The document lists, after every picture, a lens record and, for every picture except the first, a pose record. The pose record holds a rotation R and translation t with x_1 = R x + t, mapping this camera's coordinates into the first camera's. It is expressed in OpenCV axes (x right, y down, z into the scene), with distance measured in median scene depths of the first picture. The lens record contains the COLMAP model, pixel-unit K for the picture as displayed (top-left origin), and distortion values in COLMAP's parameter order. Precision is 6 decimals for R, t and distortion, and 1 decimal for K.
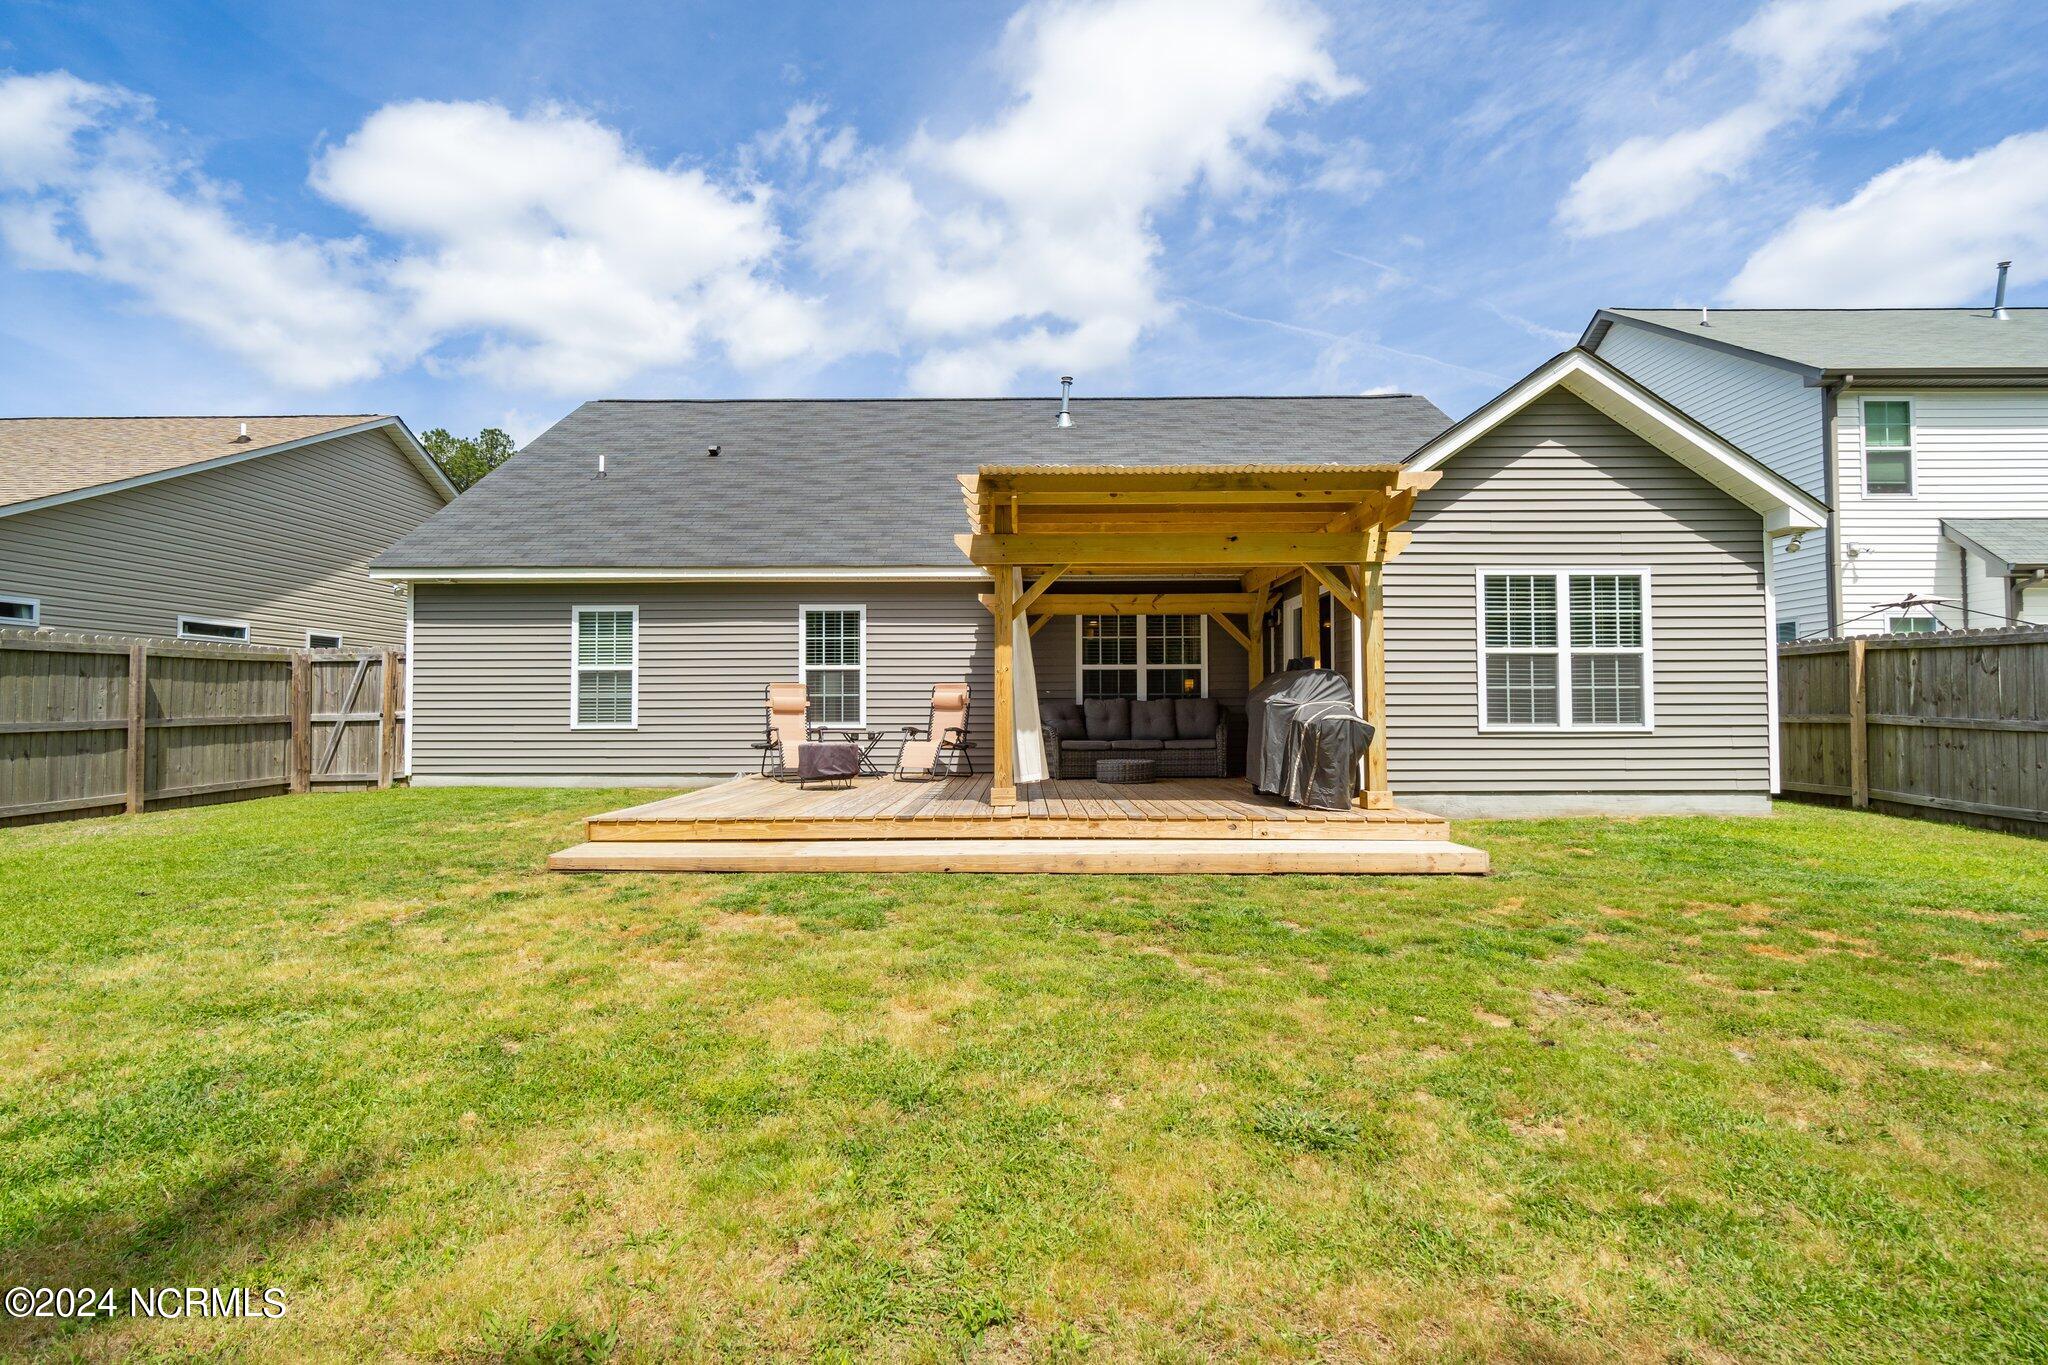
lens RADIAL K [[978.7, 0, 1024.0], [0, 978.7, 682.5], [0, 0, 1]] dist [0.000554, -0.000465]
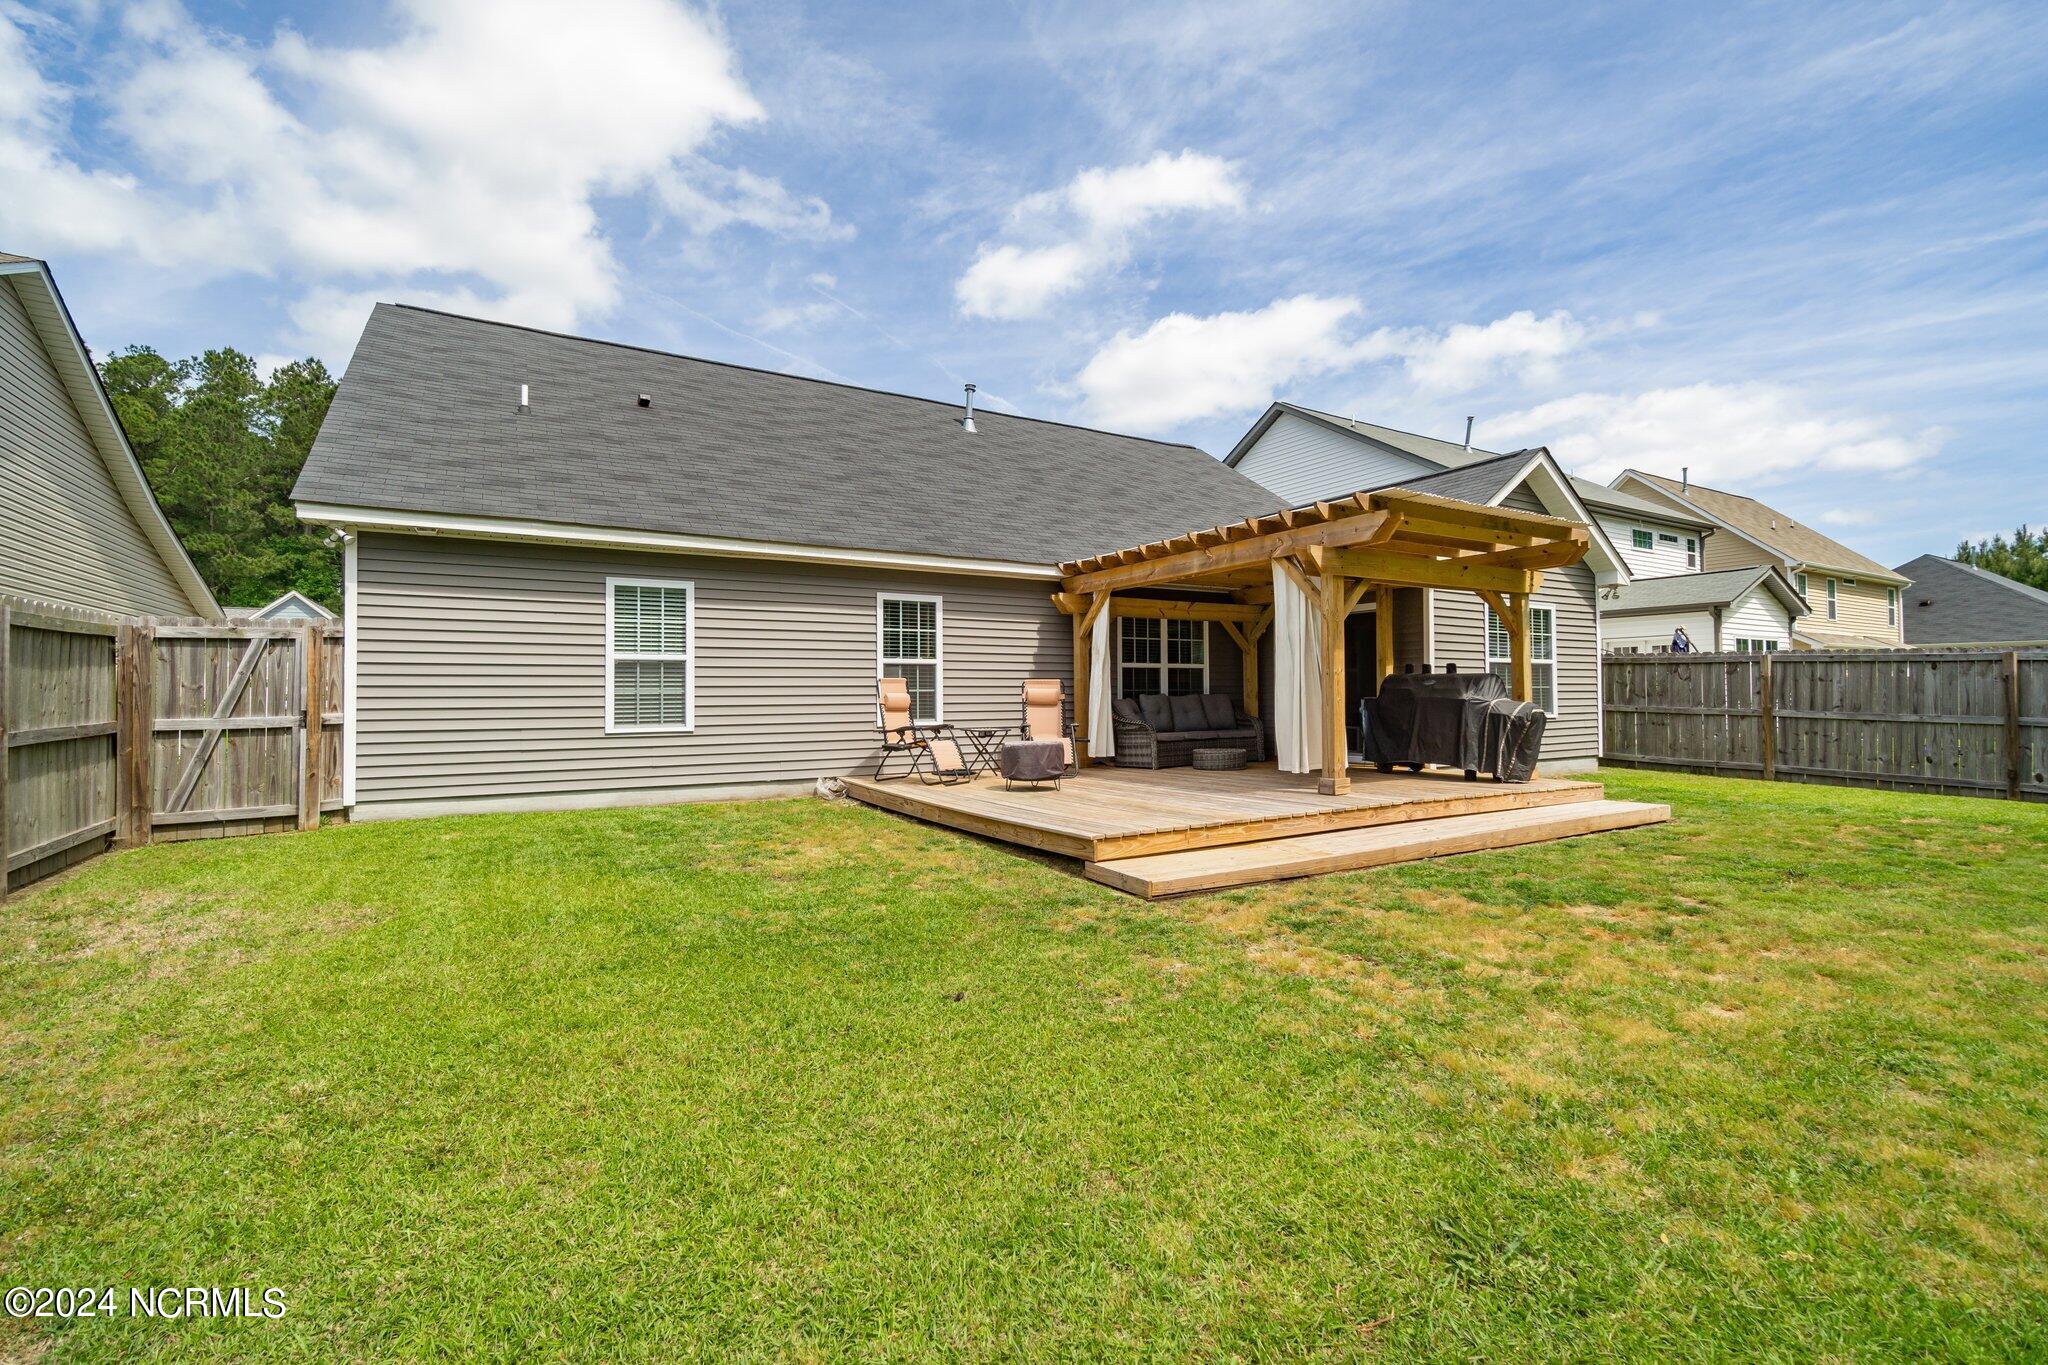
lens RADIAL K [[890.9, 0, 1024.0], [0, 890.9, 682.5], [0, 0, 1]] dist [-0.001423, 0.000356]
pose [[0.853714, 0.005672, 0.520711, -0.547699], [-0.011057, 0.999913, 0.007235, -0.002308], [-0.520624, -0.011934, 0.853703, 0.211831]]
